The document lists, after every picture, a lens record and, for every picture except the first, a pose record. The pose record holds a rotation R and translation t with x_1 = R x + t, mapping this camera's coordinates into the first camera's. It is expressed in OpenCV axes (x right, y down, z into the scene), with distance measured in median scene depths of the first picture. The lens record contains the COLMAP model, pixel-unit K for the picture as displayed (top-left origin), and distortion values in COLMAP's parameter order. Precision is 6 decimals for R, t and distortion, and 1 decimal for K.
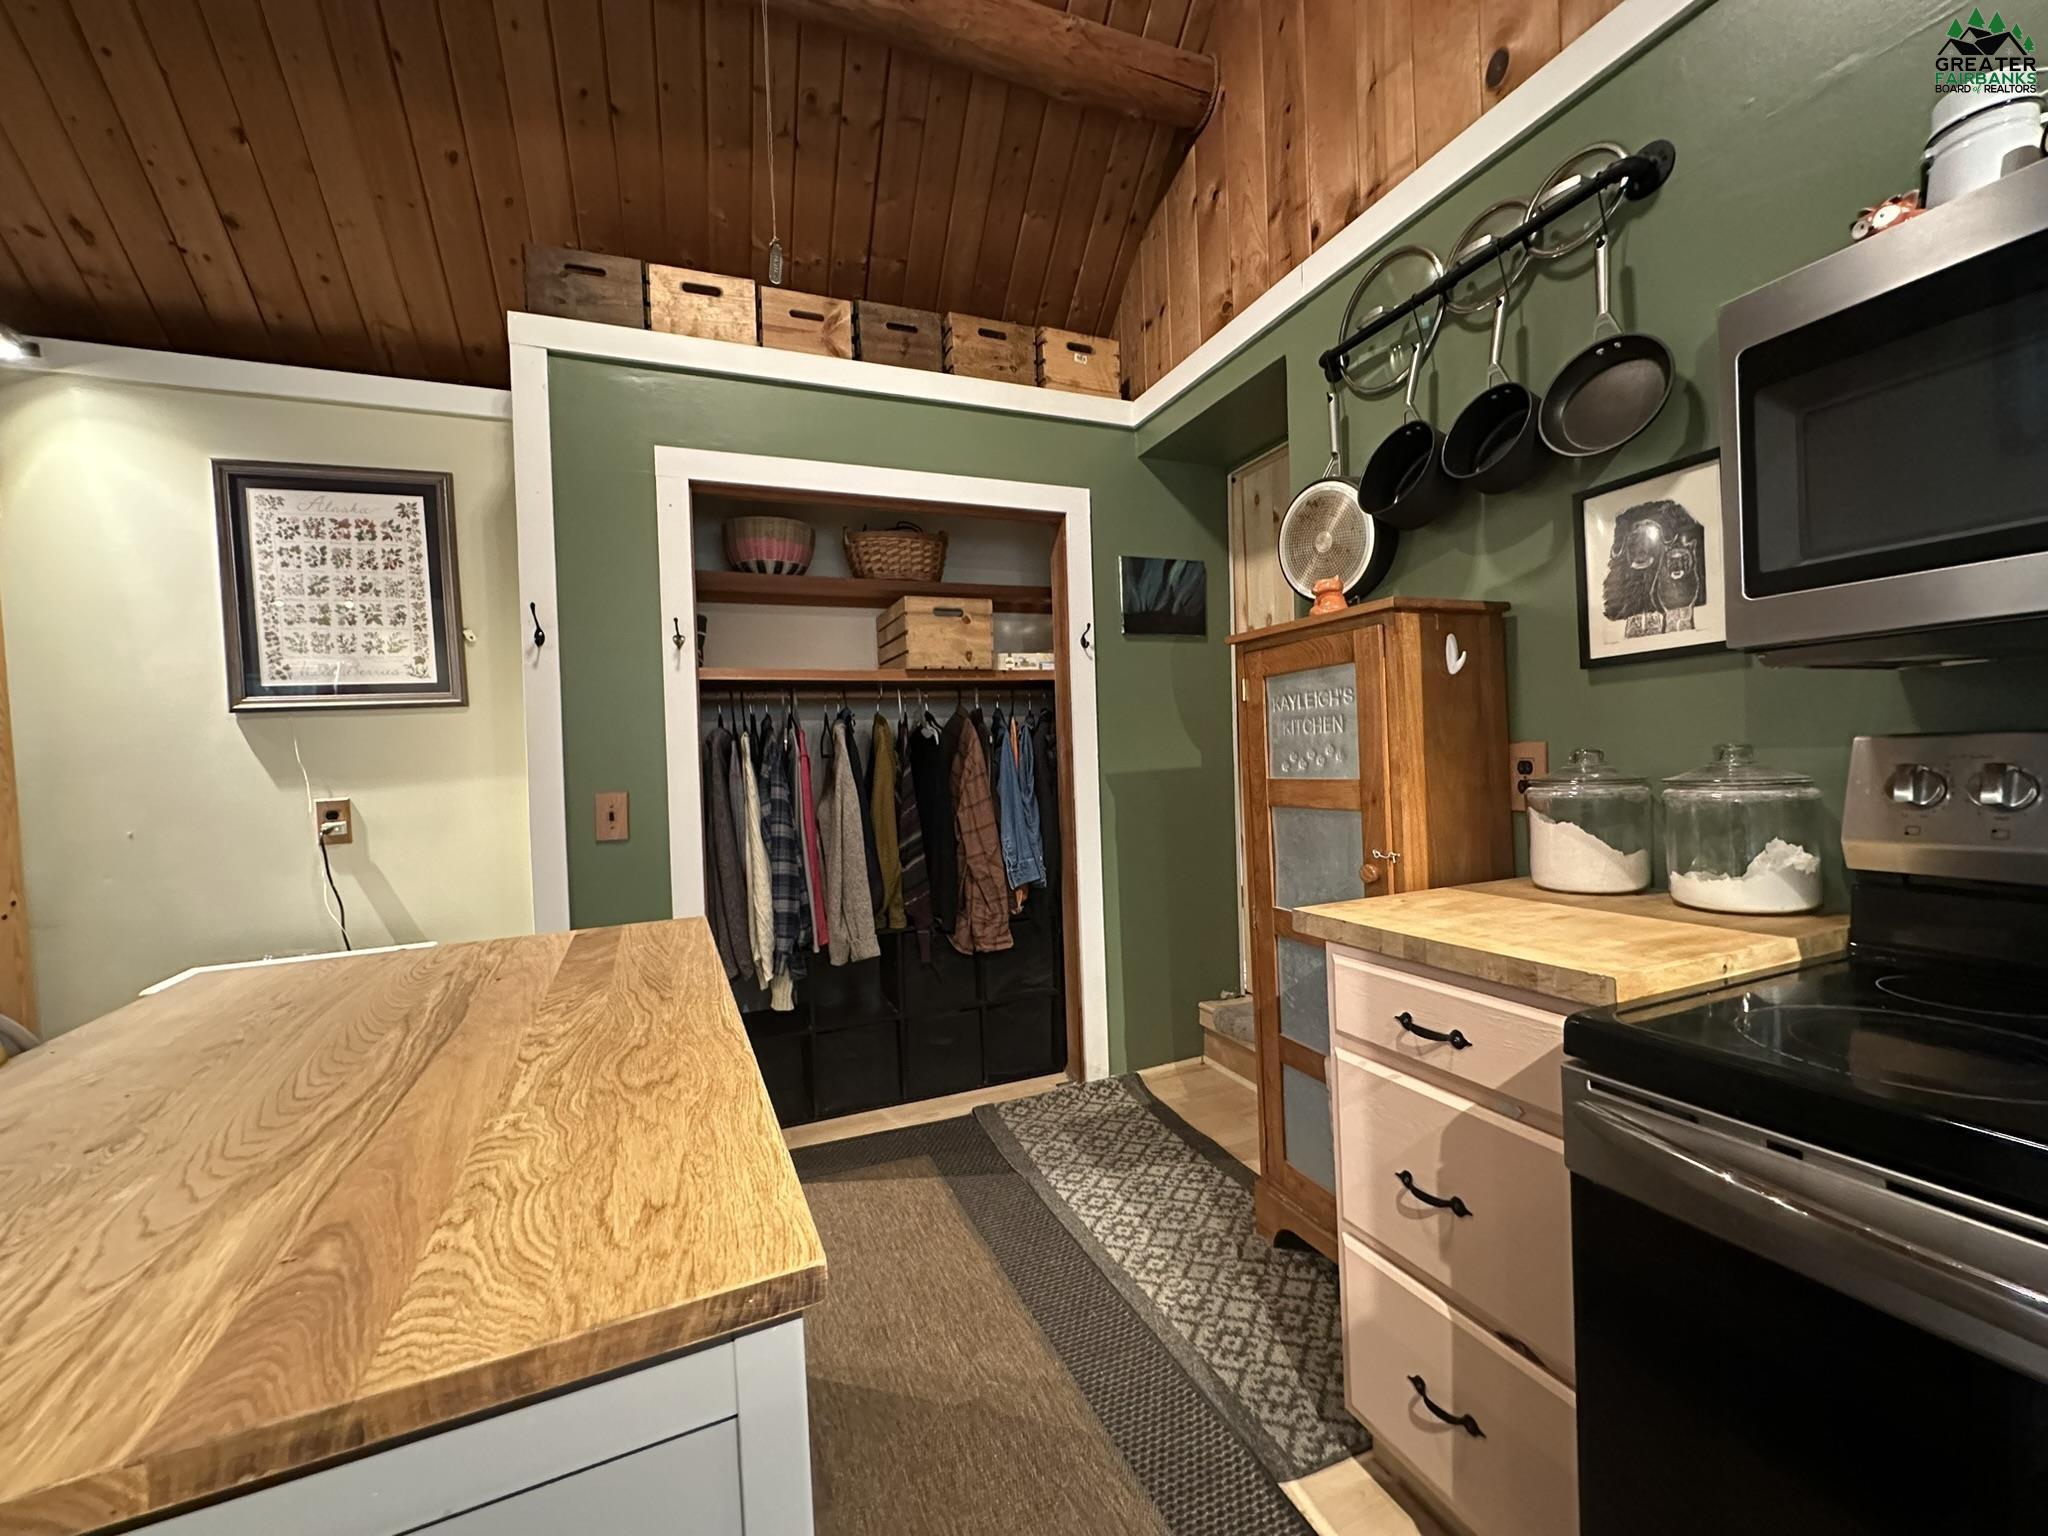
lens RADIAL K [[815.0, 0, 1016.9], [0, 815.0, 763.4], [0, 0, 1]] dist [0.001418, 0.000155]
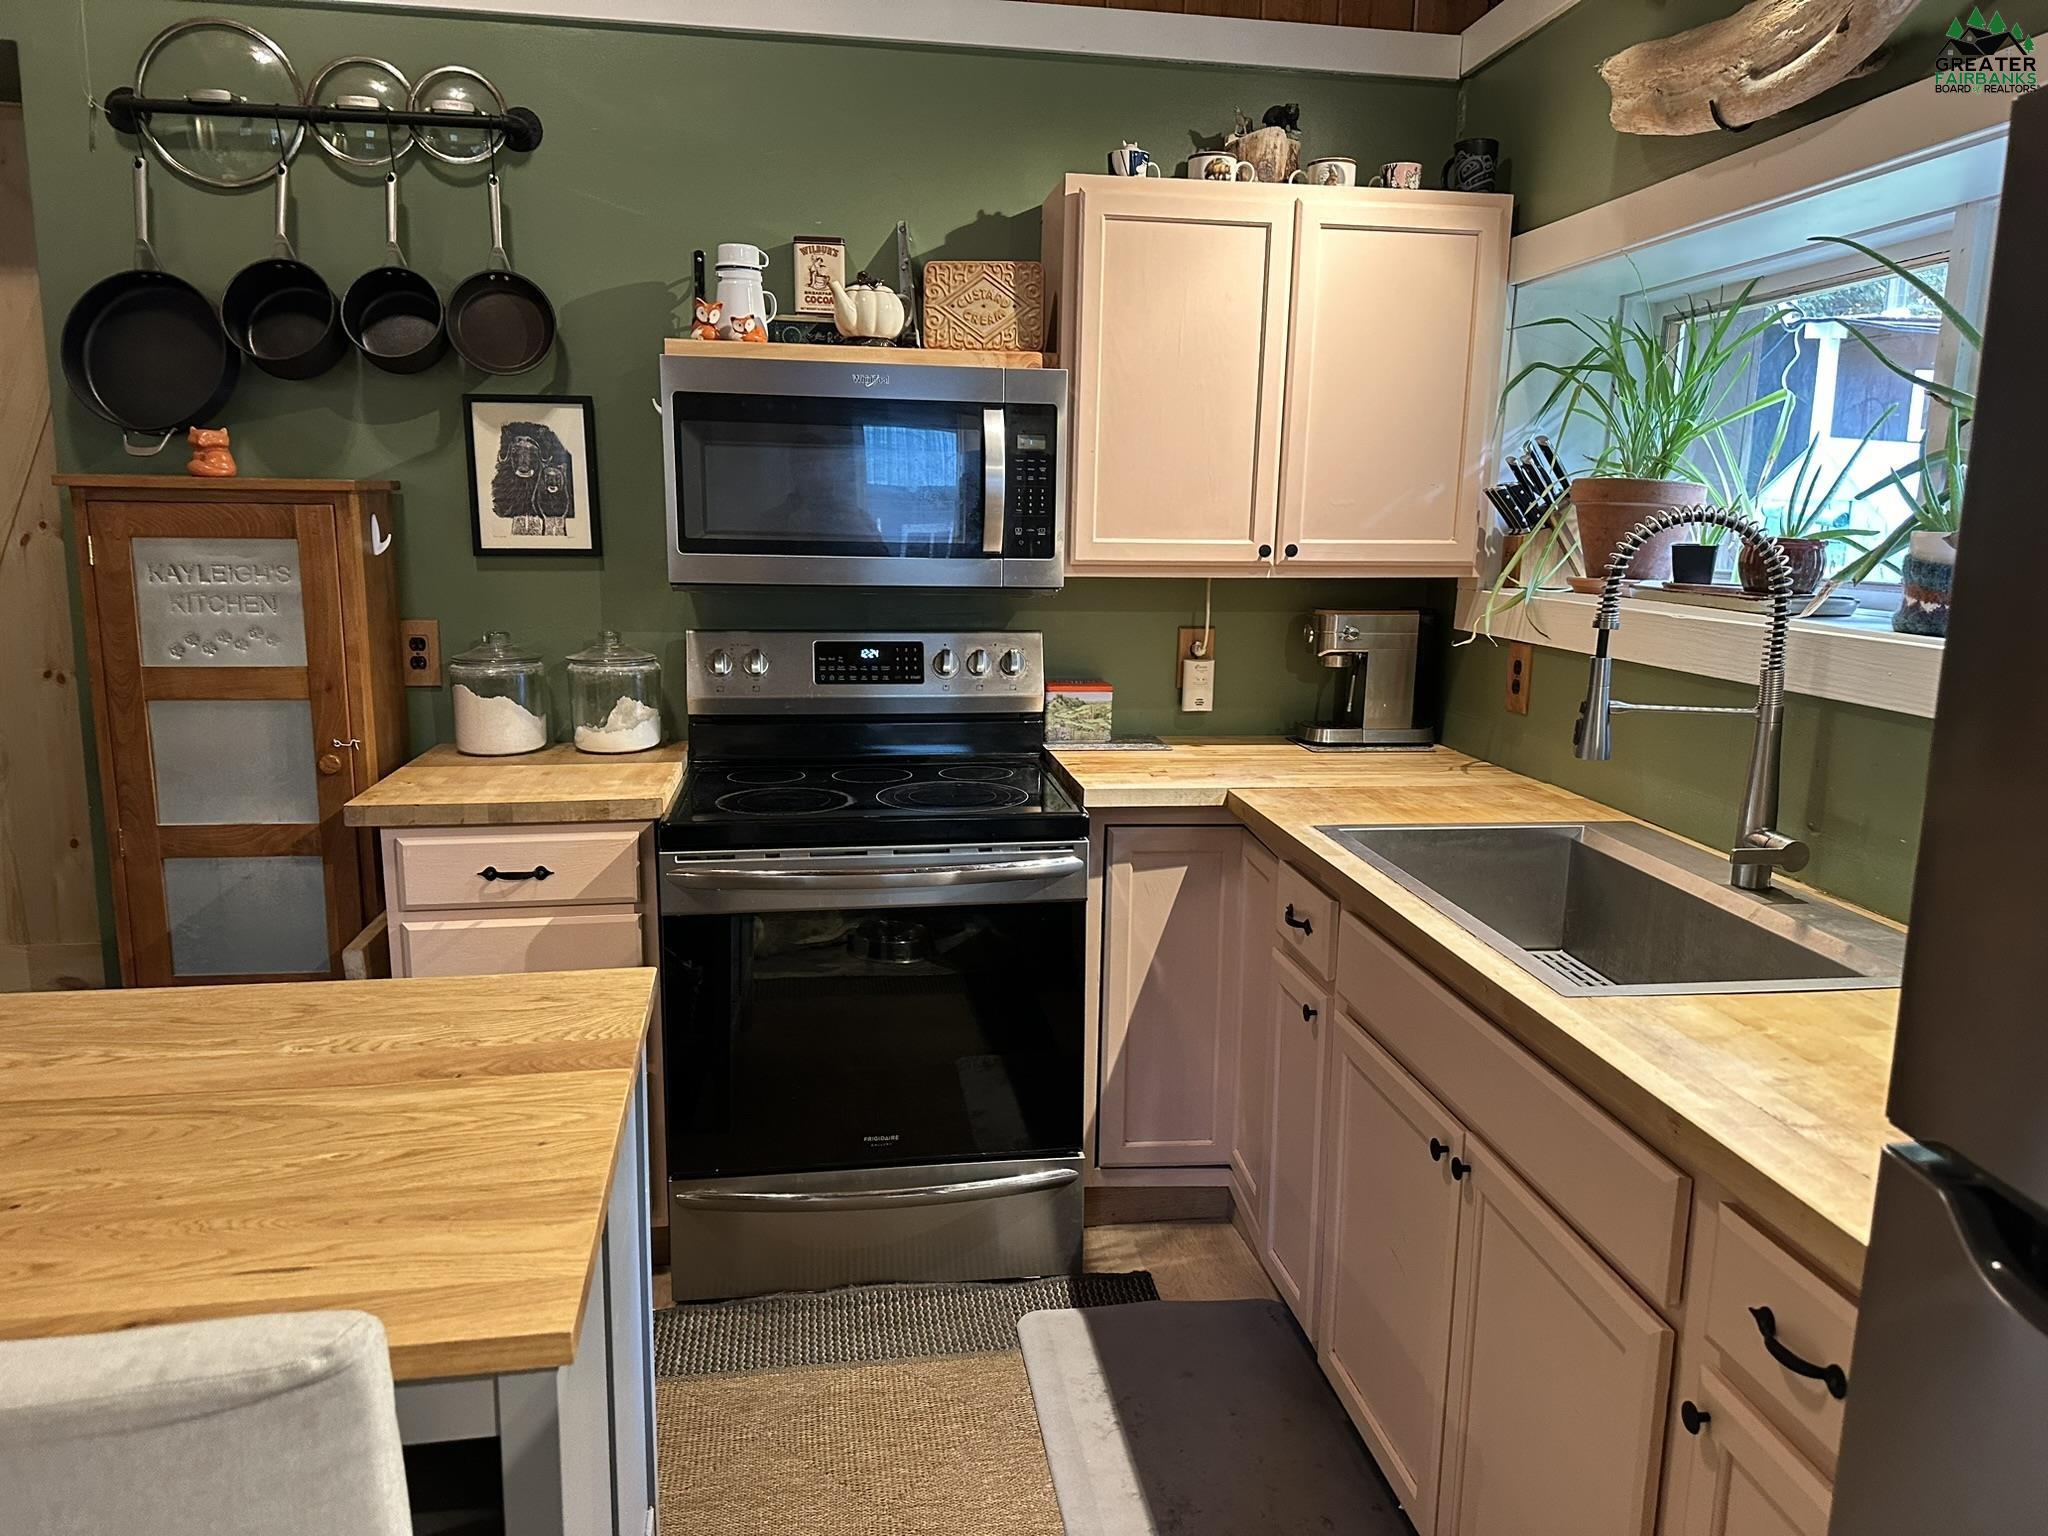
lens RADIAL K [[1421.0, 0, 1026.2], [0, 1421.0, 768.6], [0, 0, 1]] dist [0.010432, -0.000315]
pose [[0.244200, -0.133770, 0.960454, -1.260650], [-0.015457, 0.989777, 0.141784, -0.142362], [-0.969602, -0.049469, 0.239636, -0.257824]]
